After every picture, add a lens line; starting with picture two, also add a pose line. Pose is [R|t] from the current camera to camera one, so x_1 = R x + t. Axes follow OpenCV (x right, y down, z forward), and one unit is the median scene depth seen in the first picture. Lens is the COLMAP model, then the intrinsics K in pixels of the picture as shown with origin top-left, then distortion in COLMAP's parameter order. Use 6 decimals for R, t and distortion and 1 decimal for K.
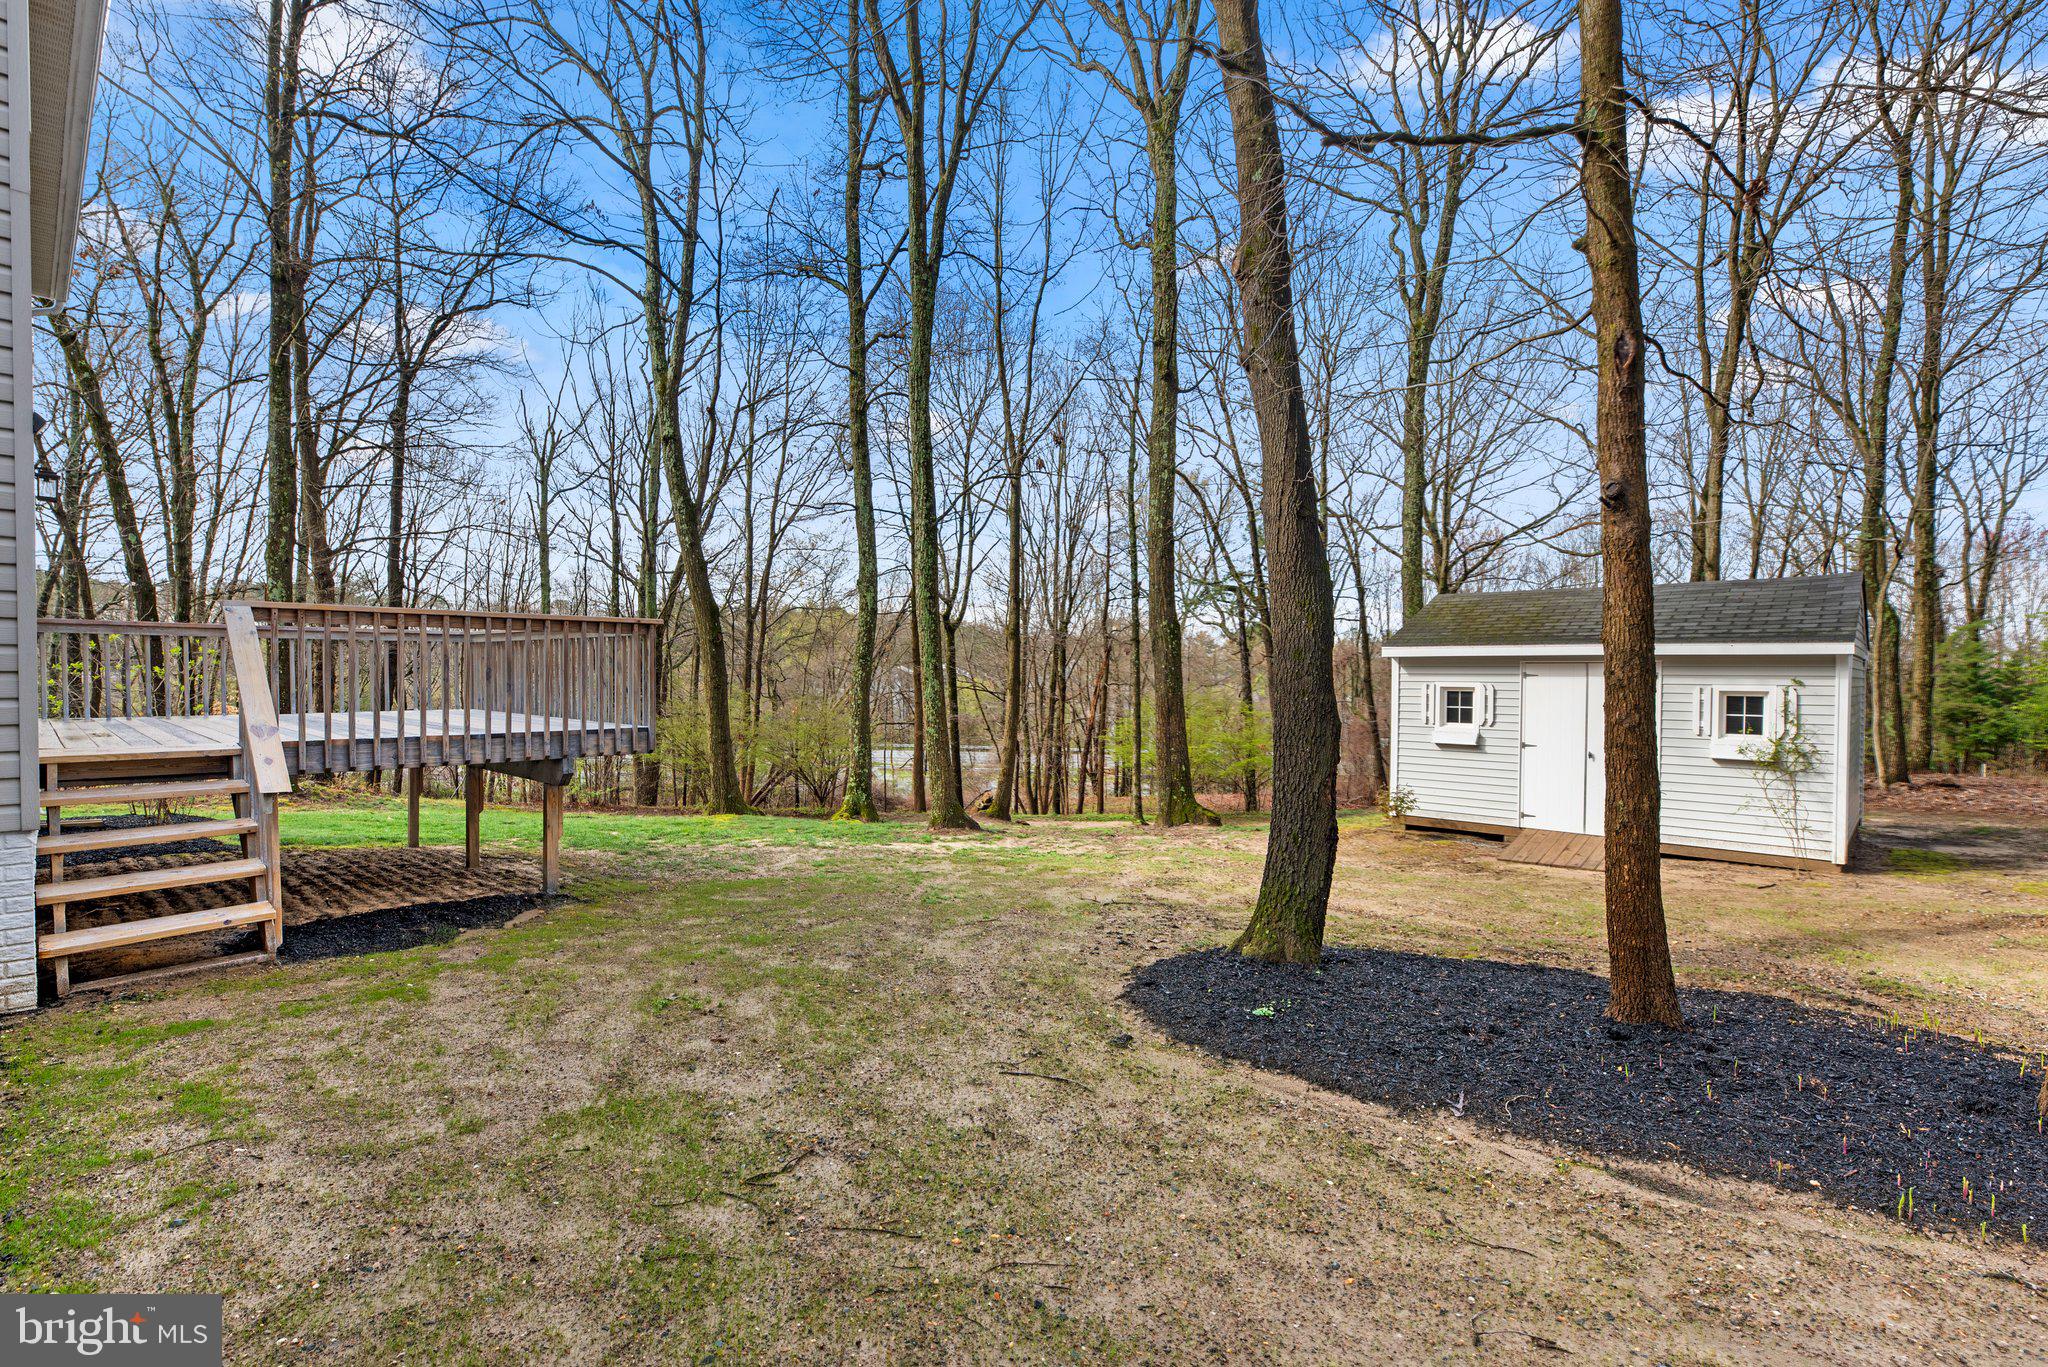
lens RADIAL K [[955.9, 0, 1023.7], [0, 955.9, 701.0], [0, 0, 1]] dist [-0.000130, 0.000142]
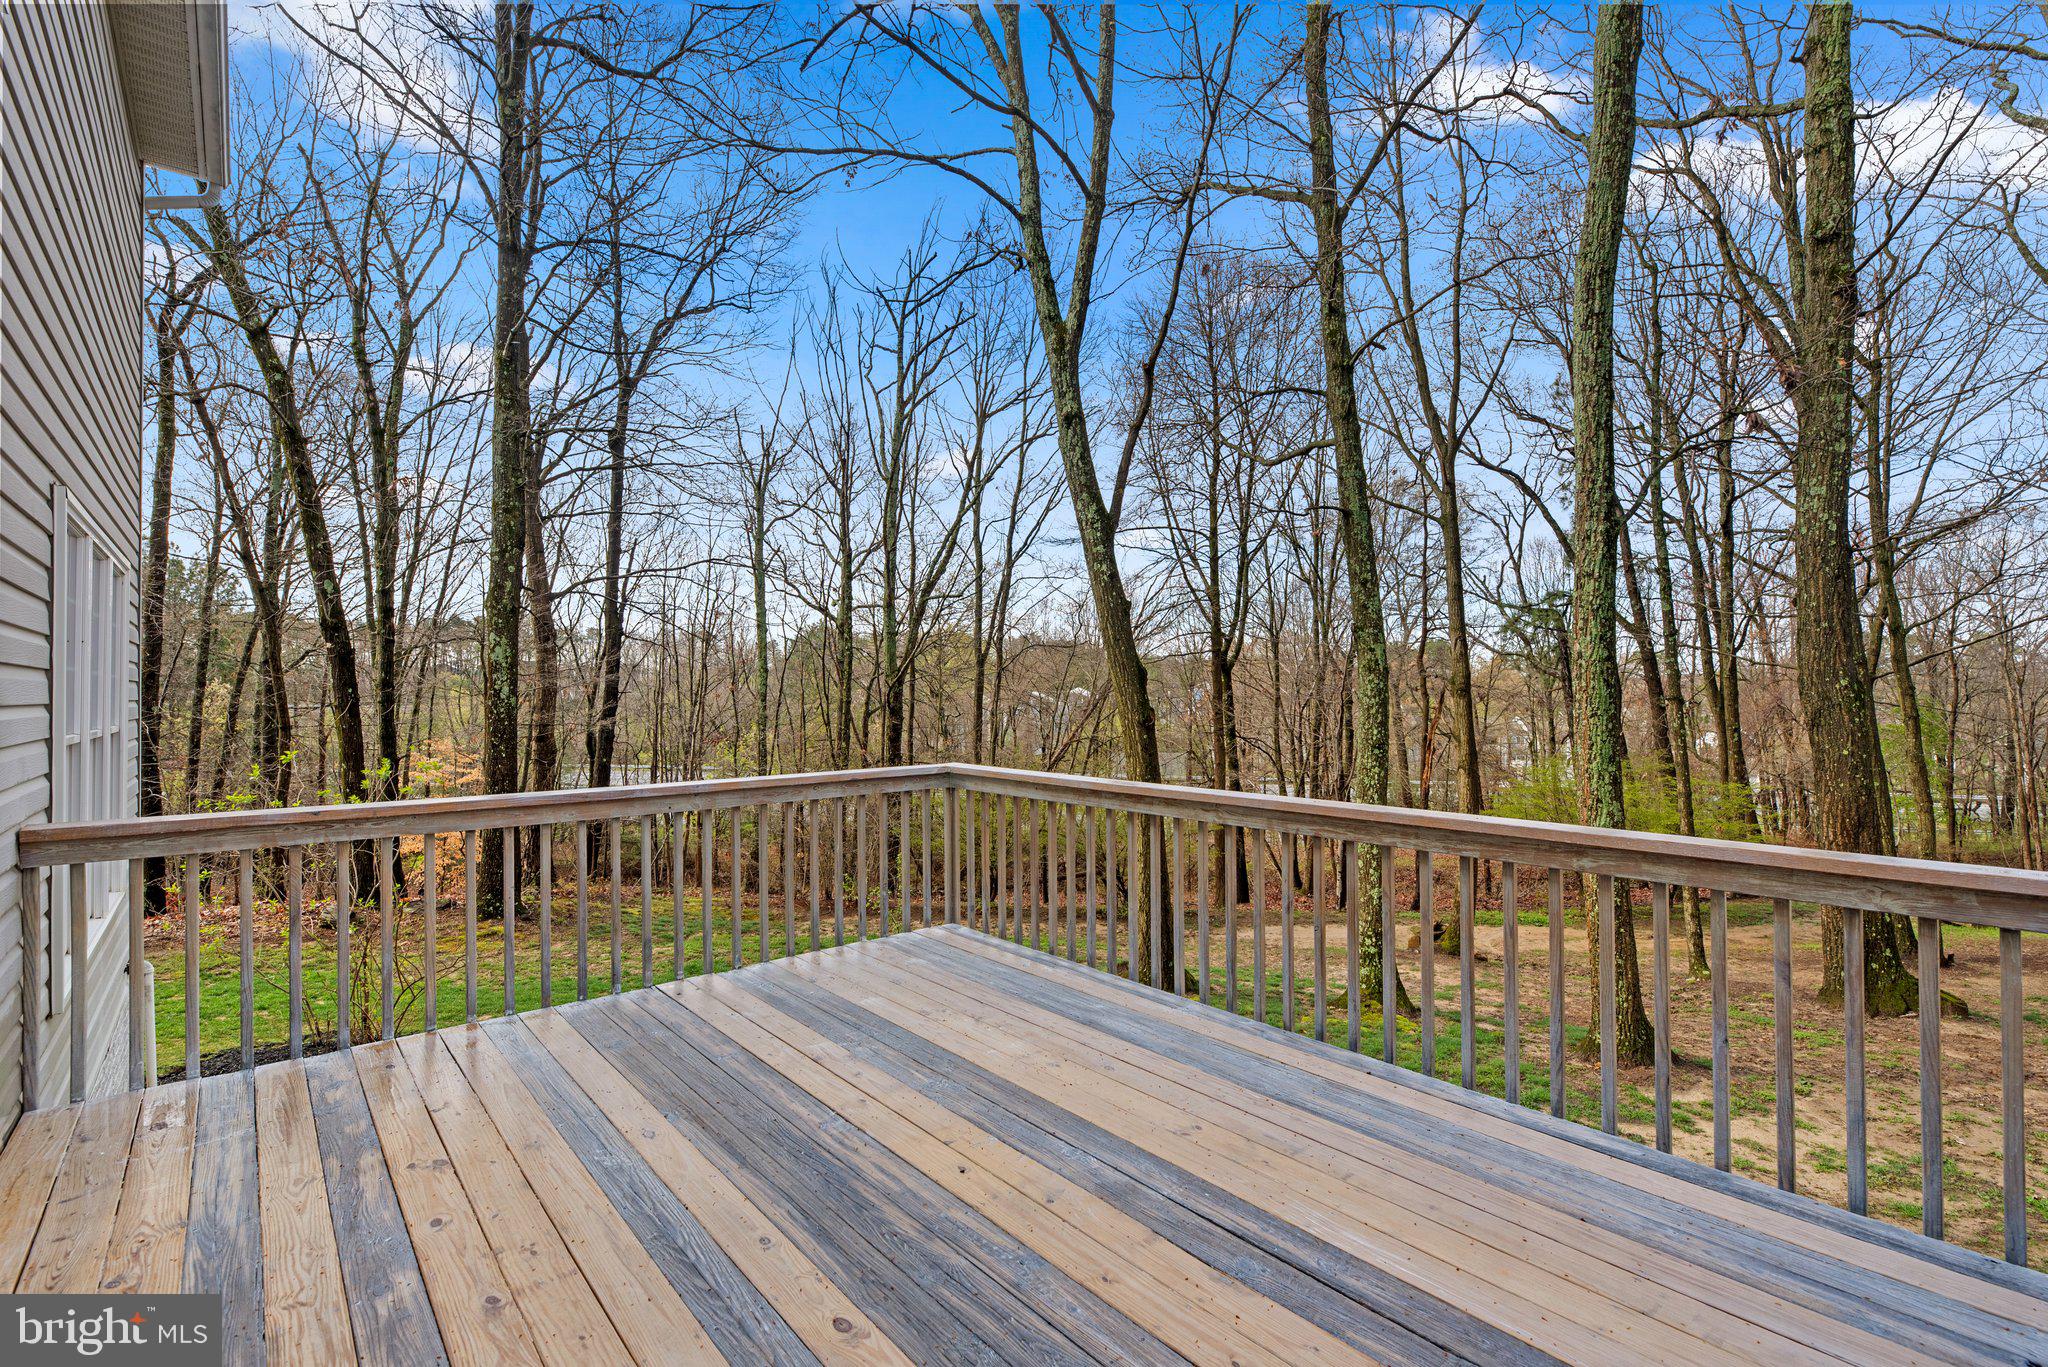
lens RADIAL K [[920.4, 0, 1024.0], [0, 920.4, 683.5], [0, 0, 1]] dist [-0.000535, 0.000040]
pose [[0.994397, -0.013219, -0.104877, -0.281975], [0.009288, 0.999239, -0.037887, -0.055437], [0.105298, 0.036701, 0.993763, 0.307185]]
